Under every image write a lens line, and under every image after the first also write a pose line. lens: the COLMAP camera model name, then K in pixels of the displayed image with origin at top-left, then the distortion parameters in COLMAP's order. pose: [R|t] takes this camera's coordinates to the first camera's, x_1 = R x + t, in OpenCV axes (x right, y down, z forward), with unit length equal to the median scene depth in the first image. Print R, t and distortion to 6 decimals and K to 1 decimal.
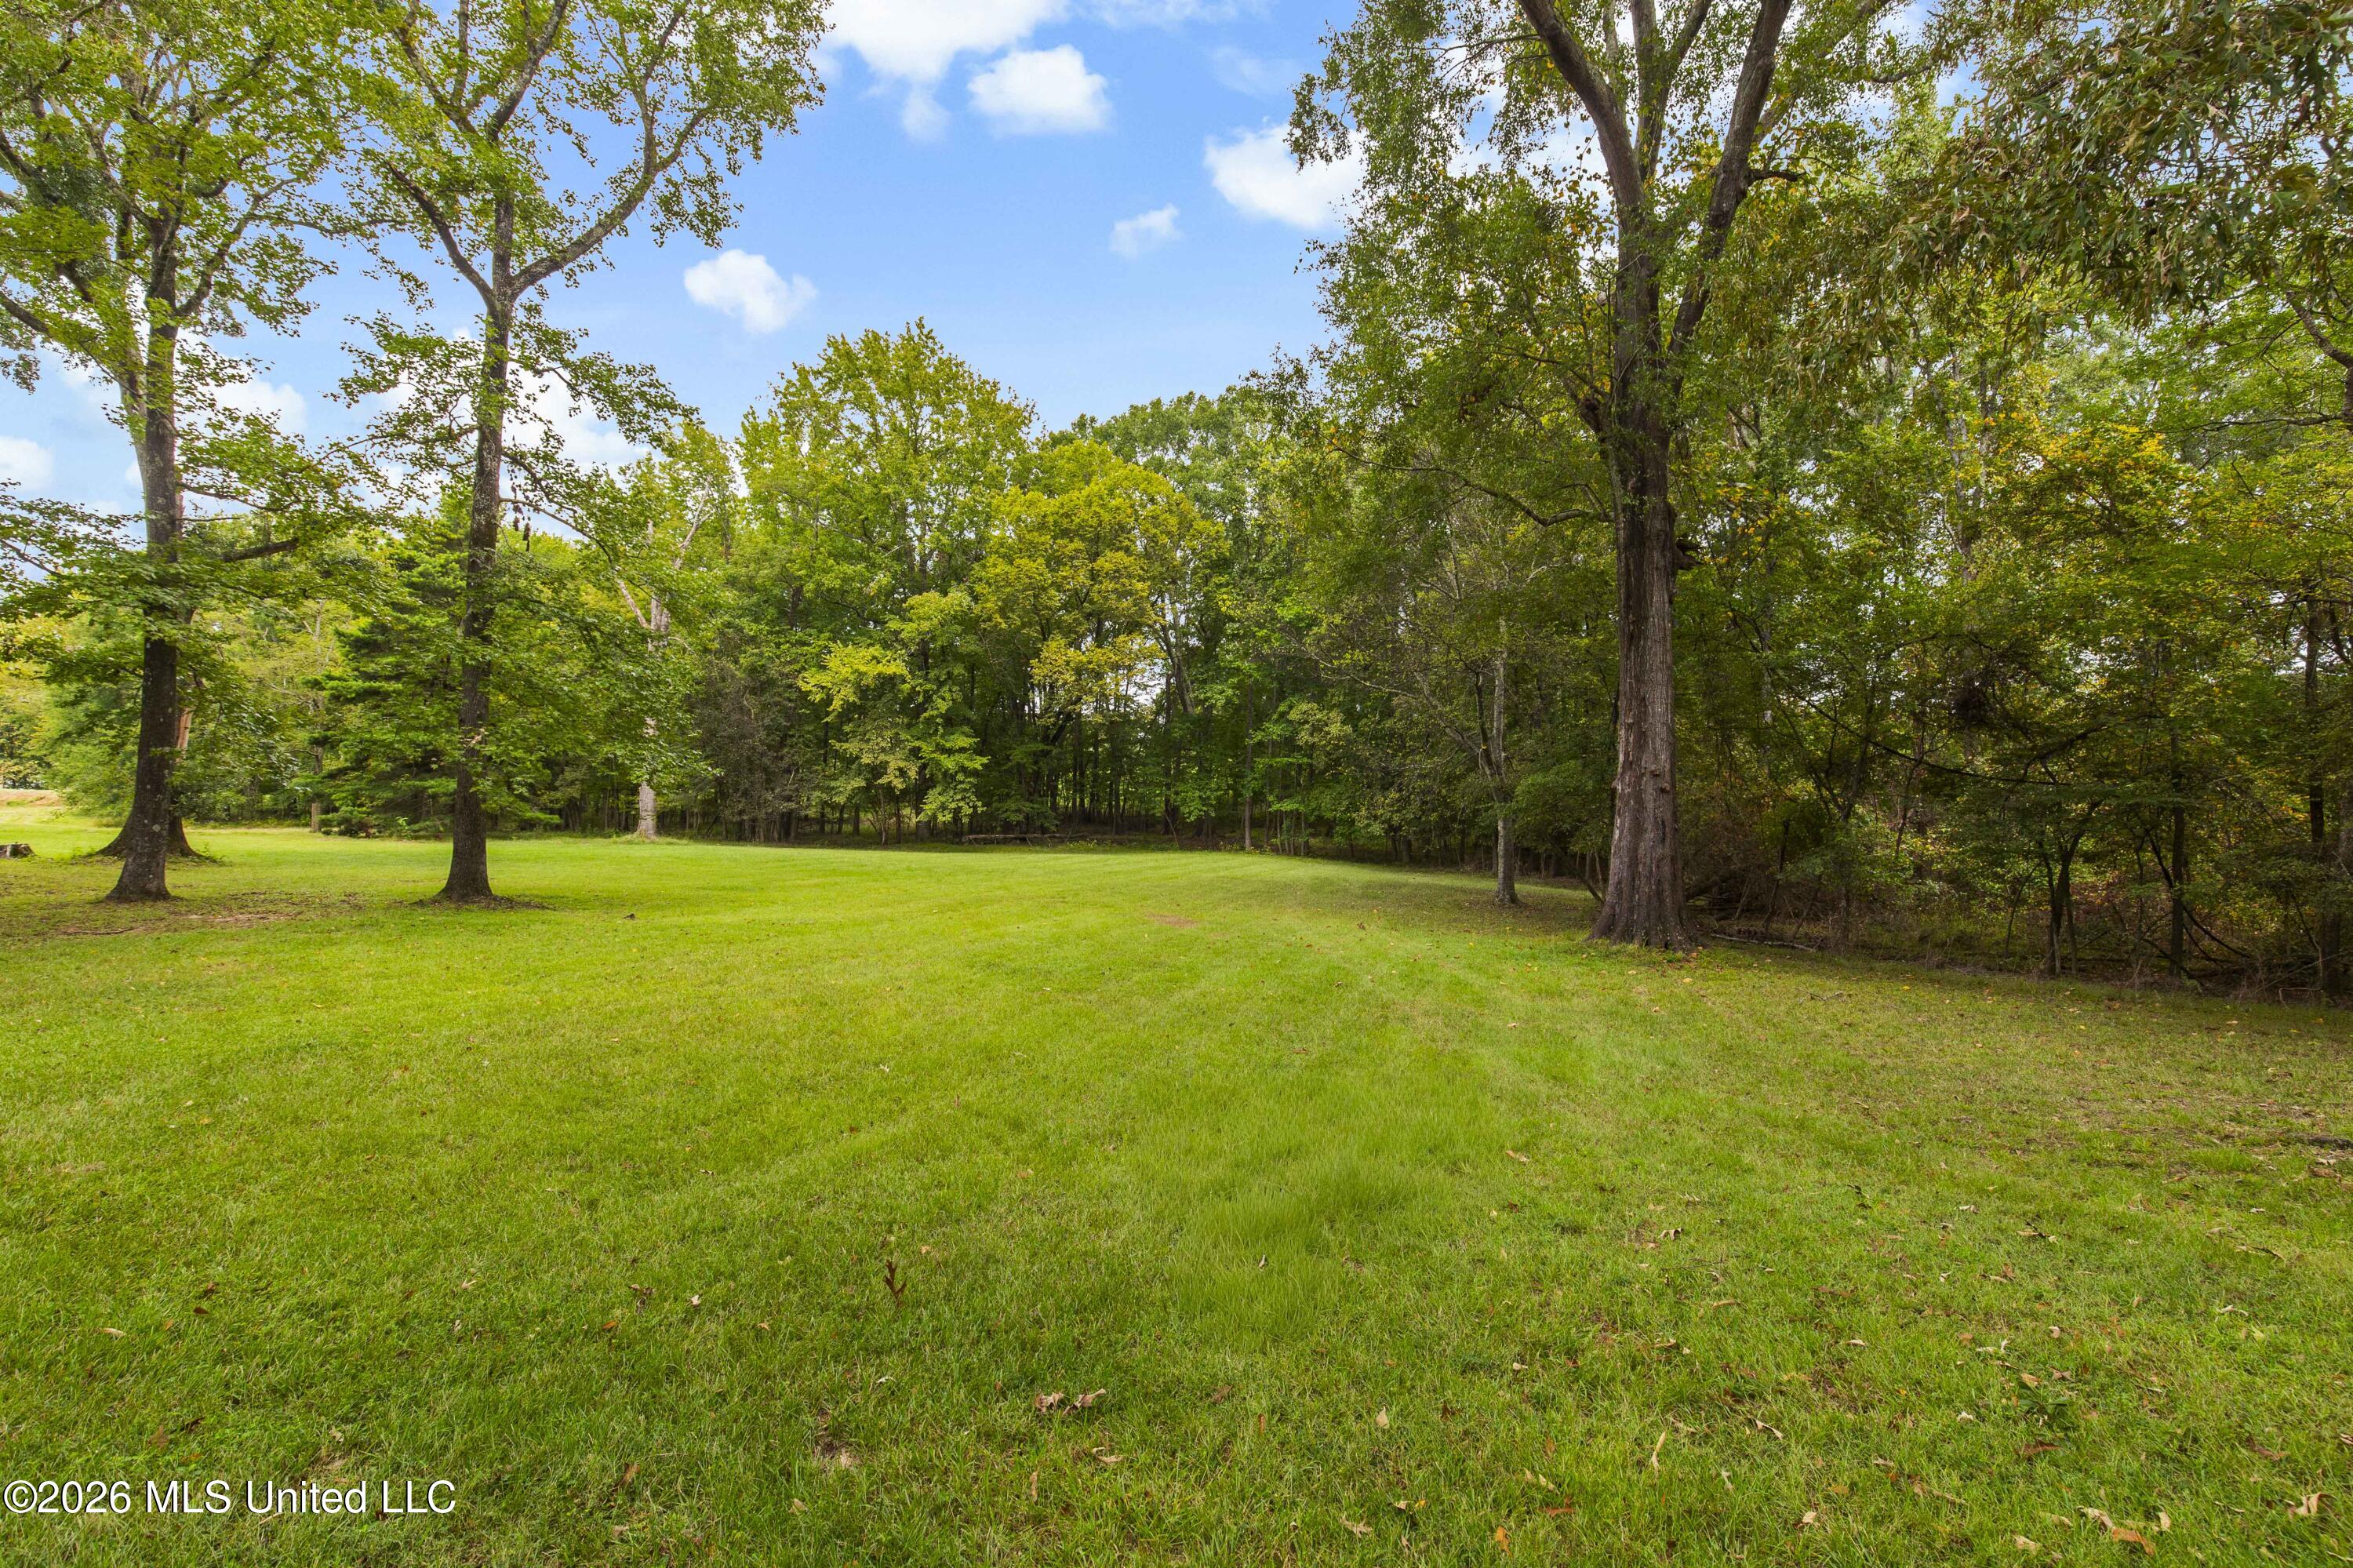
lens RADIAL K [[1094.9, 0, 1203.2], [0, 1094.9, 780.9], [0, 0, 1]] dist [0.003370, -0.002120]
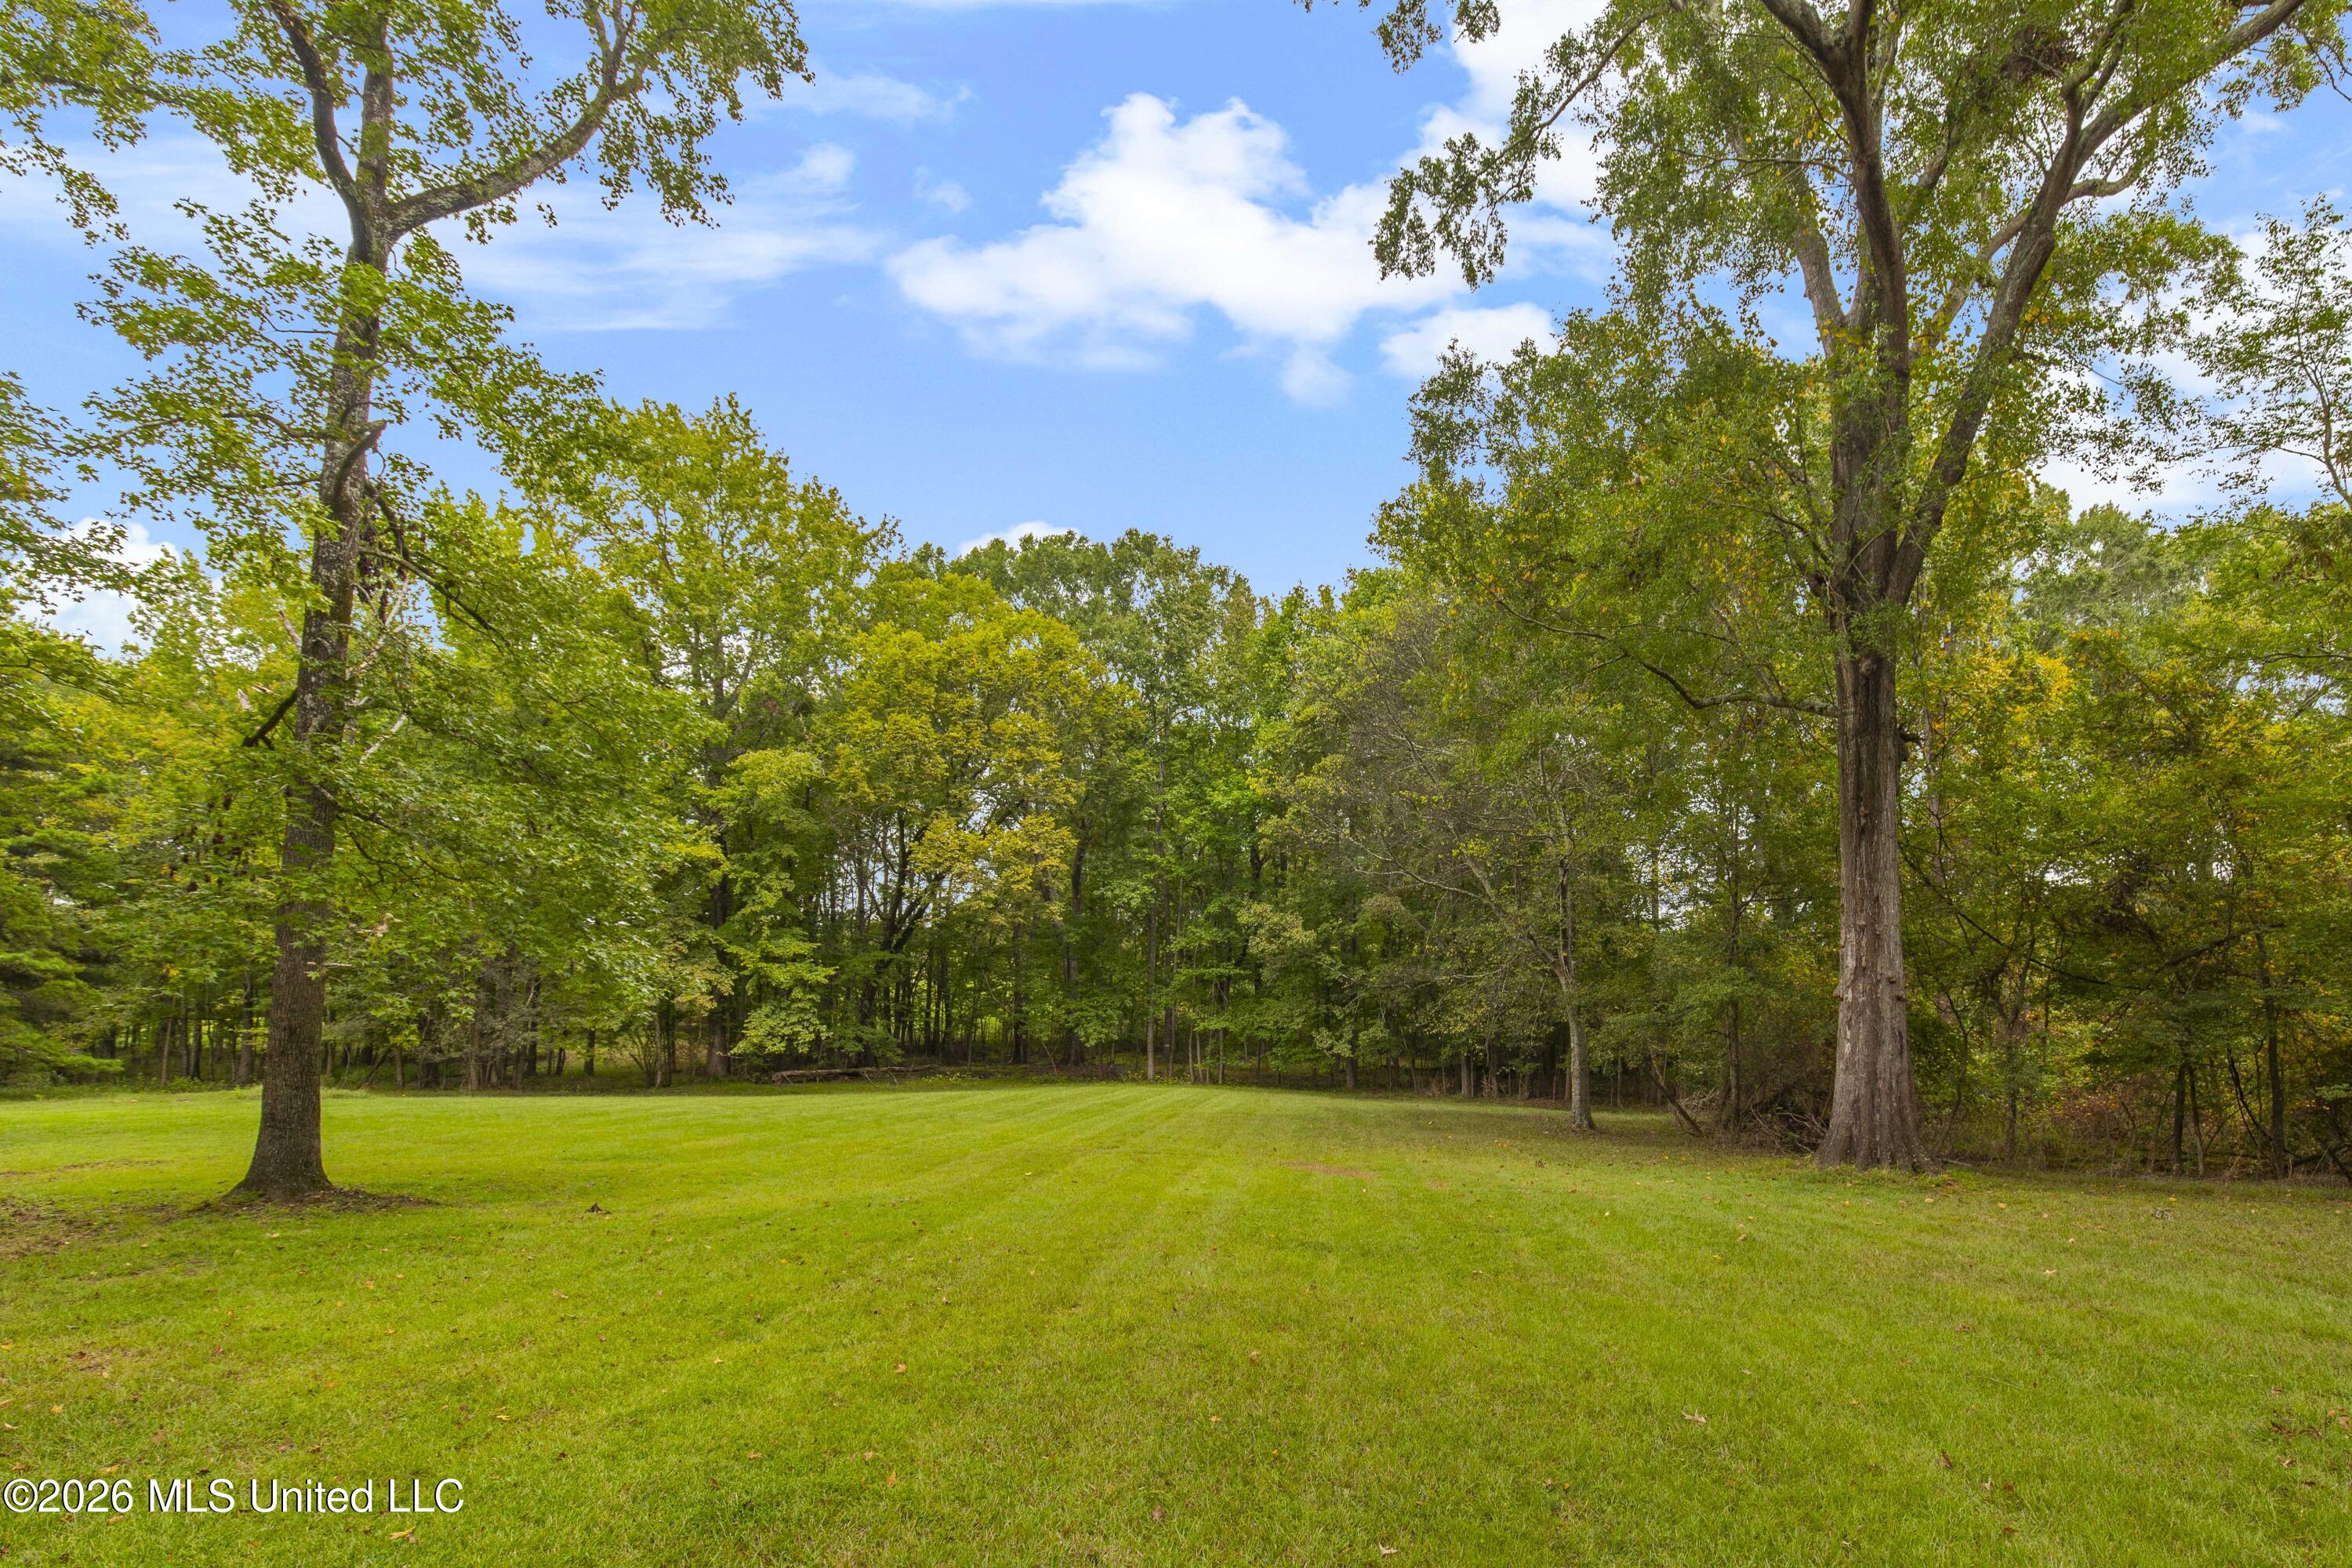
lens RADIAL K [[1214.6, 0, 1223.5], [0, 1214.6, 950.3], [0, 0, 1]] dist [-0.000823, -0.001197]
pose [[0.945752, 0.005536, 0.324844, -0.218087], [0.007580, 0.999207, -0.039097, 0.001874], [-0.324802, 0.039438, 0.944959, 0.107010]]
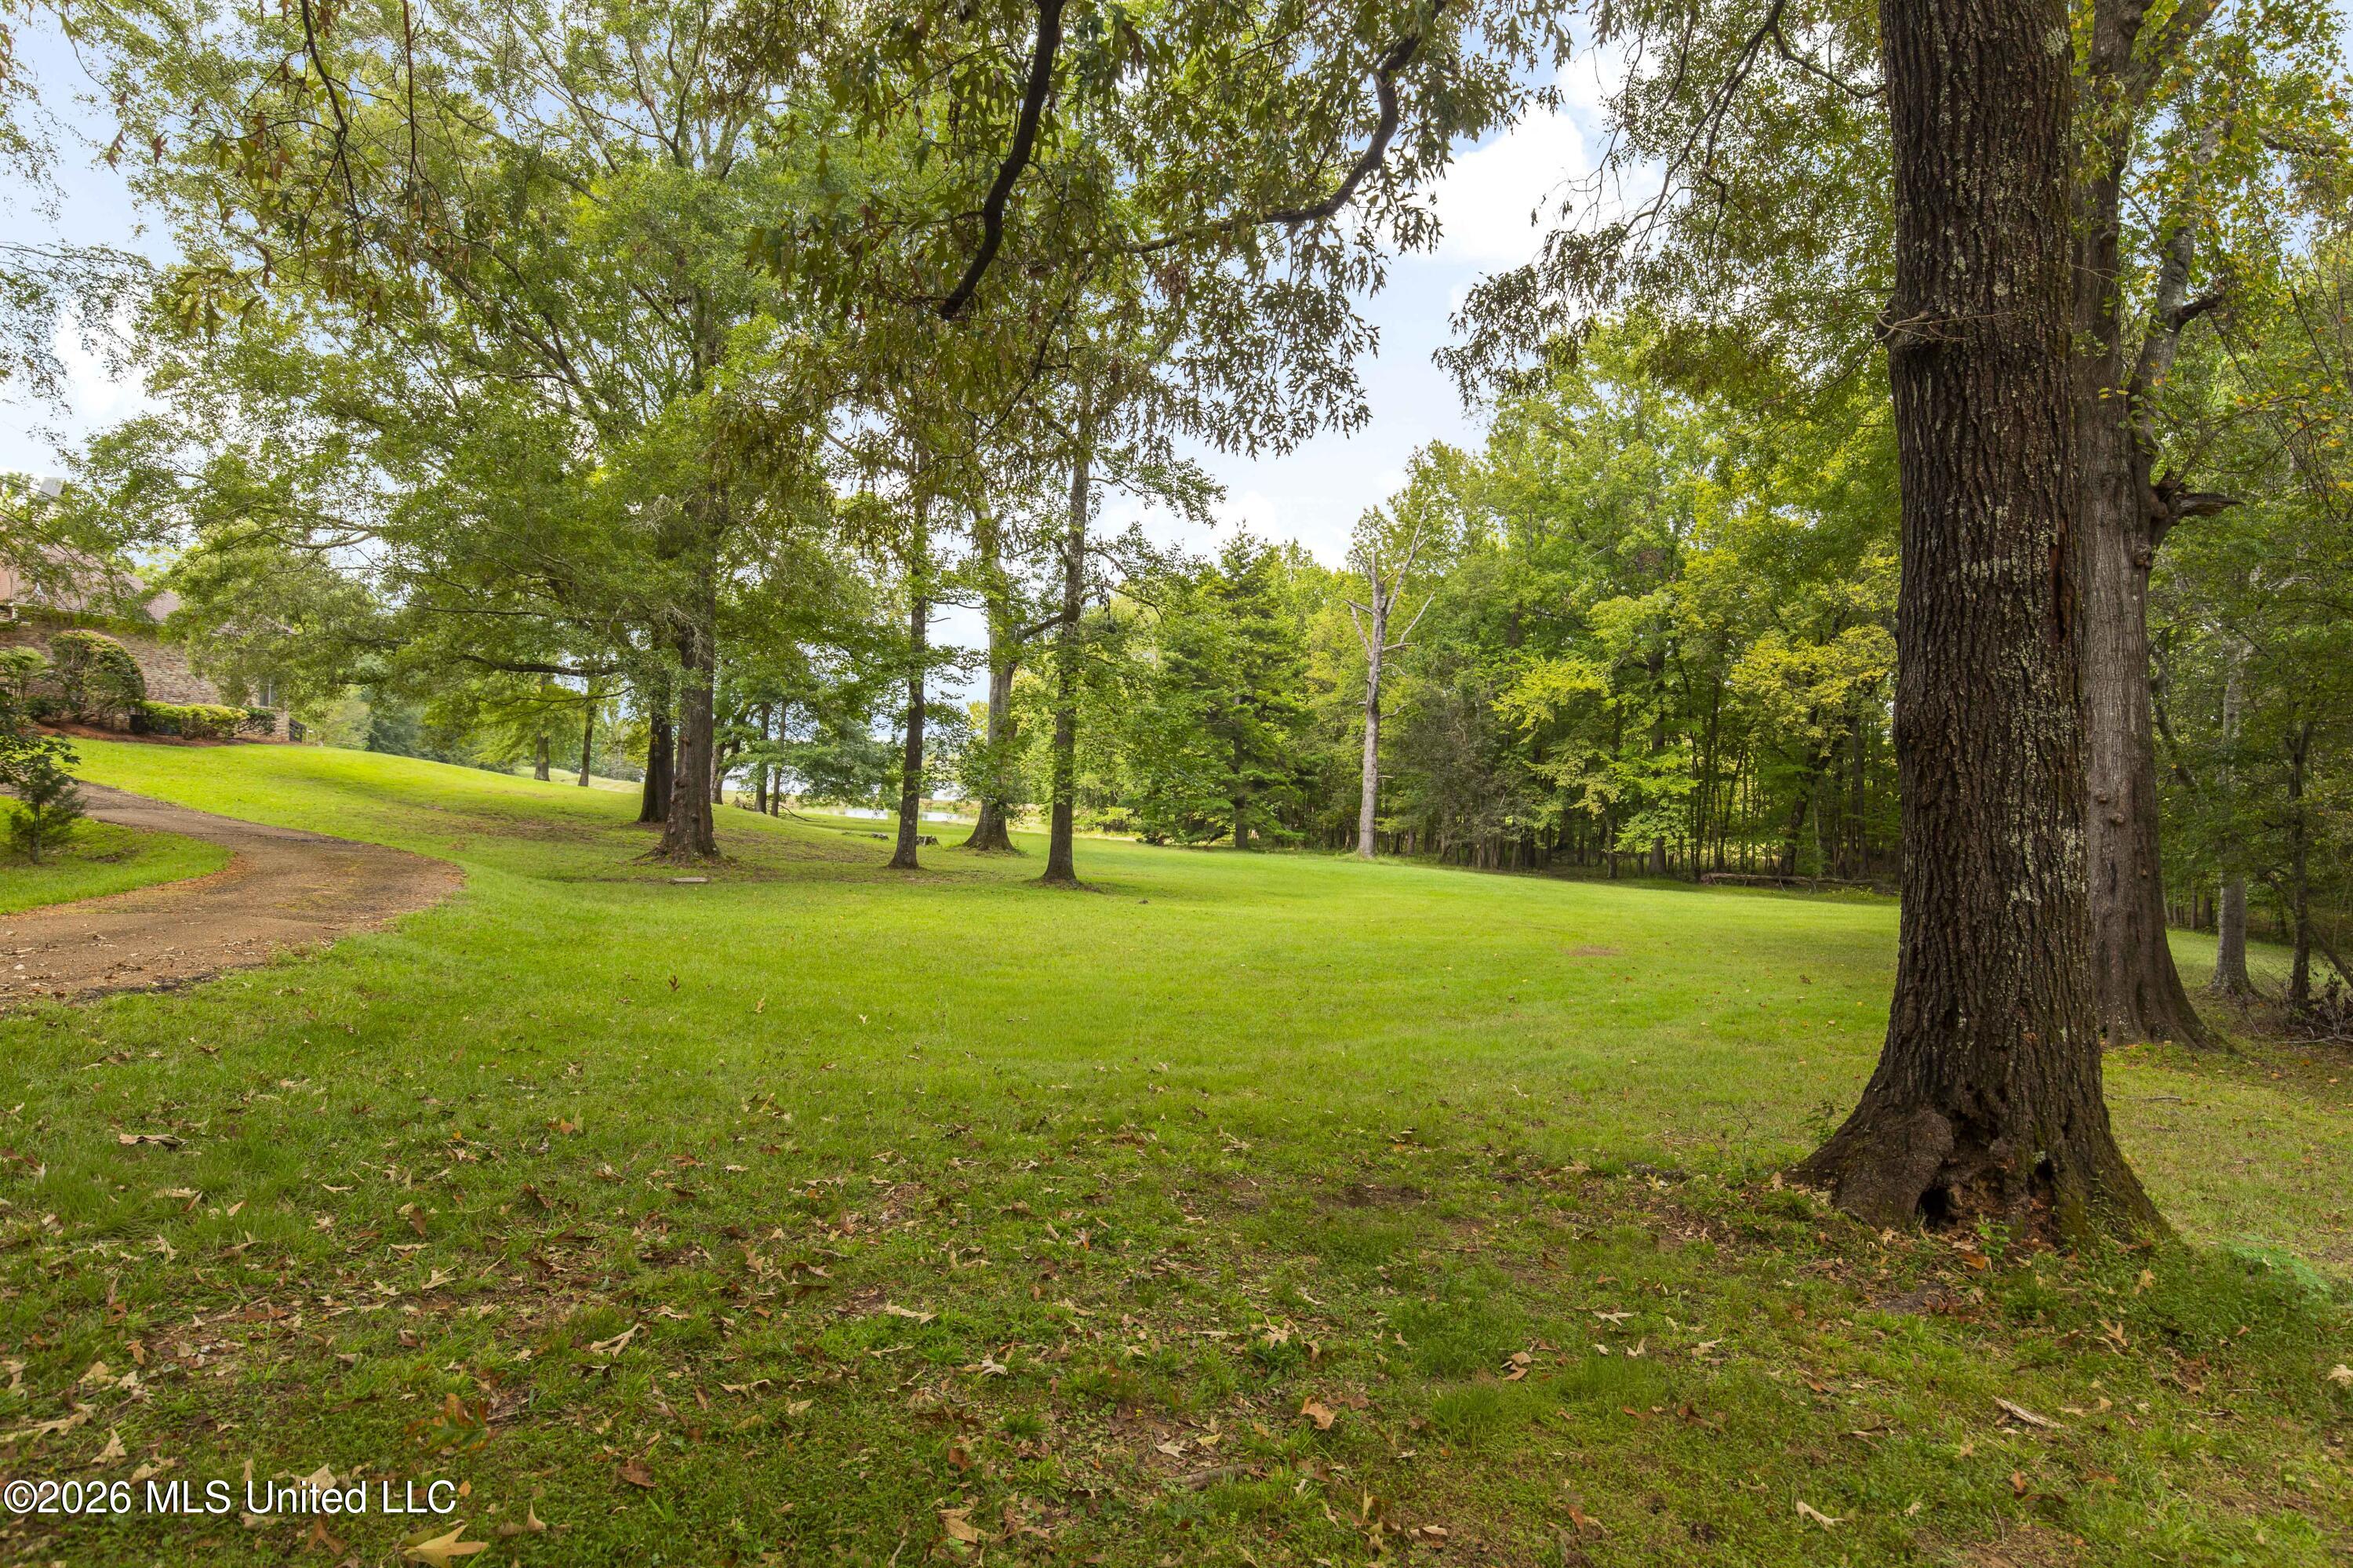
lens RADIAL K [[1271.3, 0, 1129.9], [0, 1271.3, 784.3], [0, 0, 1]] dist [0.008191, 0.000757]
pose [[0.720079, 0.004323, -0.693879, 0.178048], [-0.017734, 0.999769, -0.012175, 0.001795], [0.693666, 0.021072, 0.719989, -0.029642]]
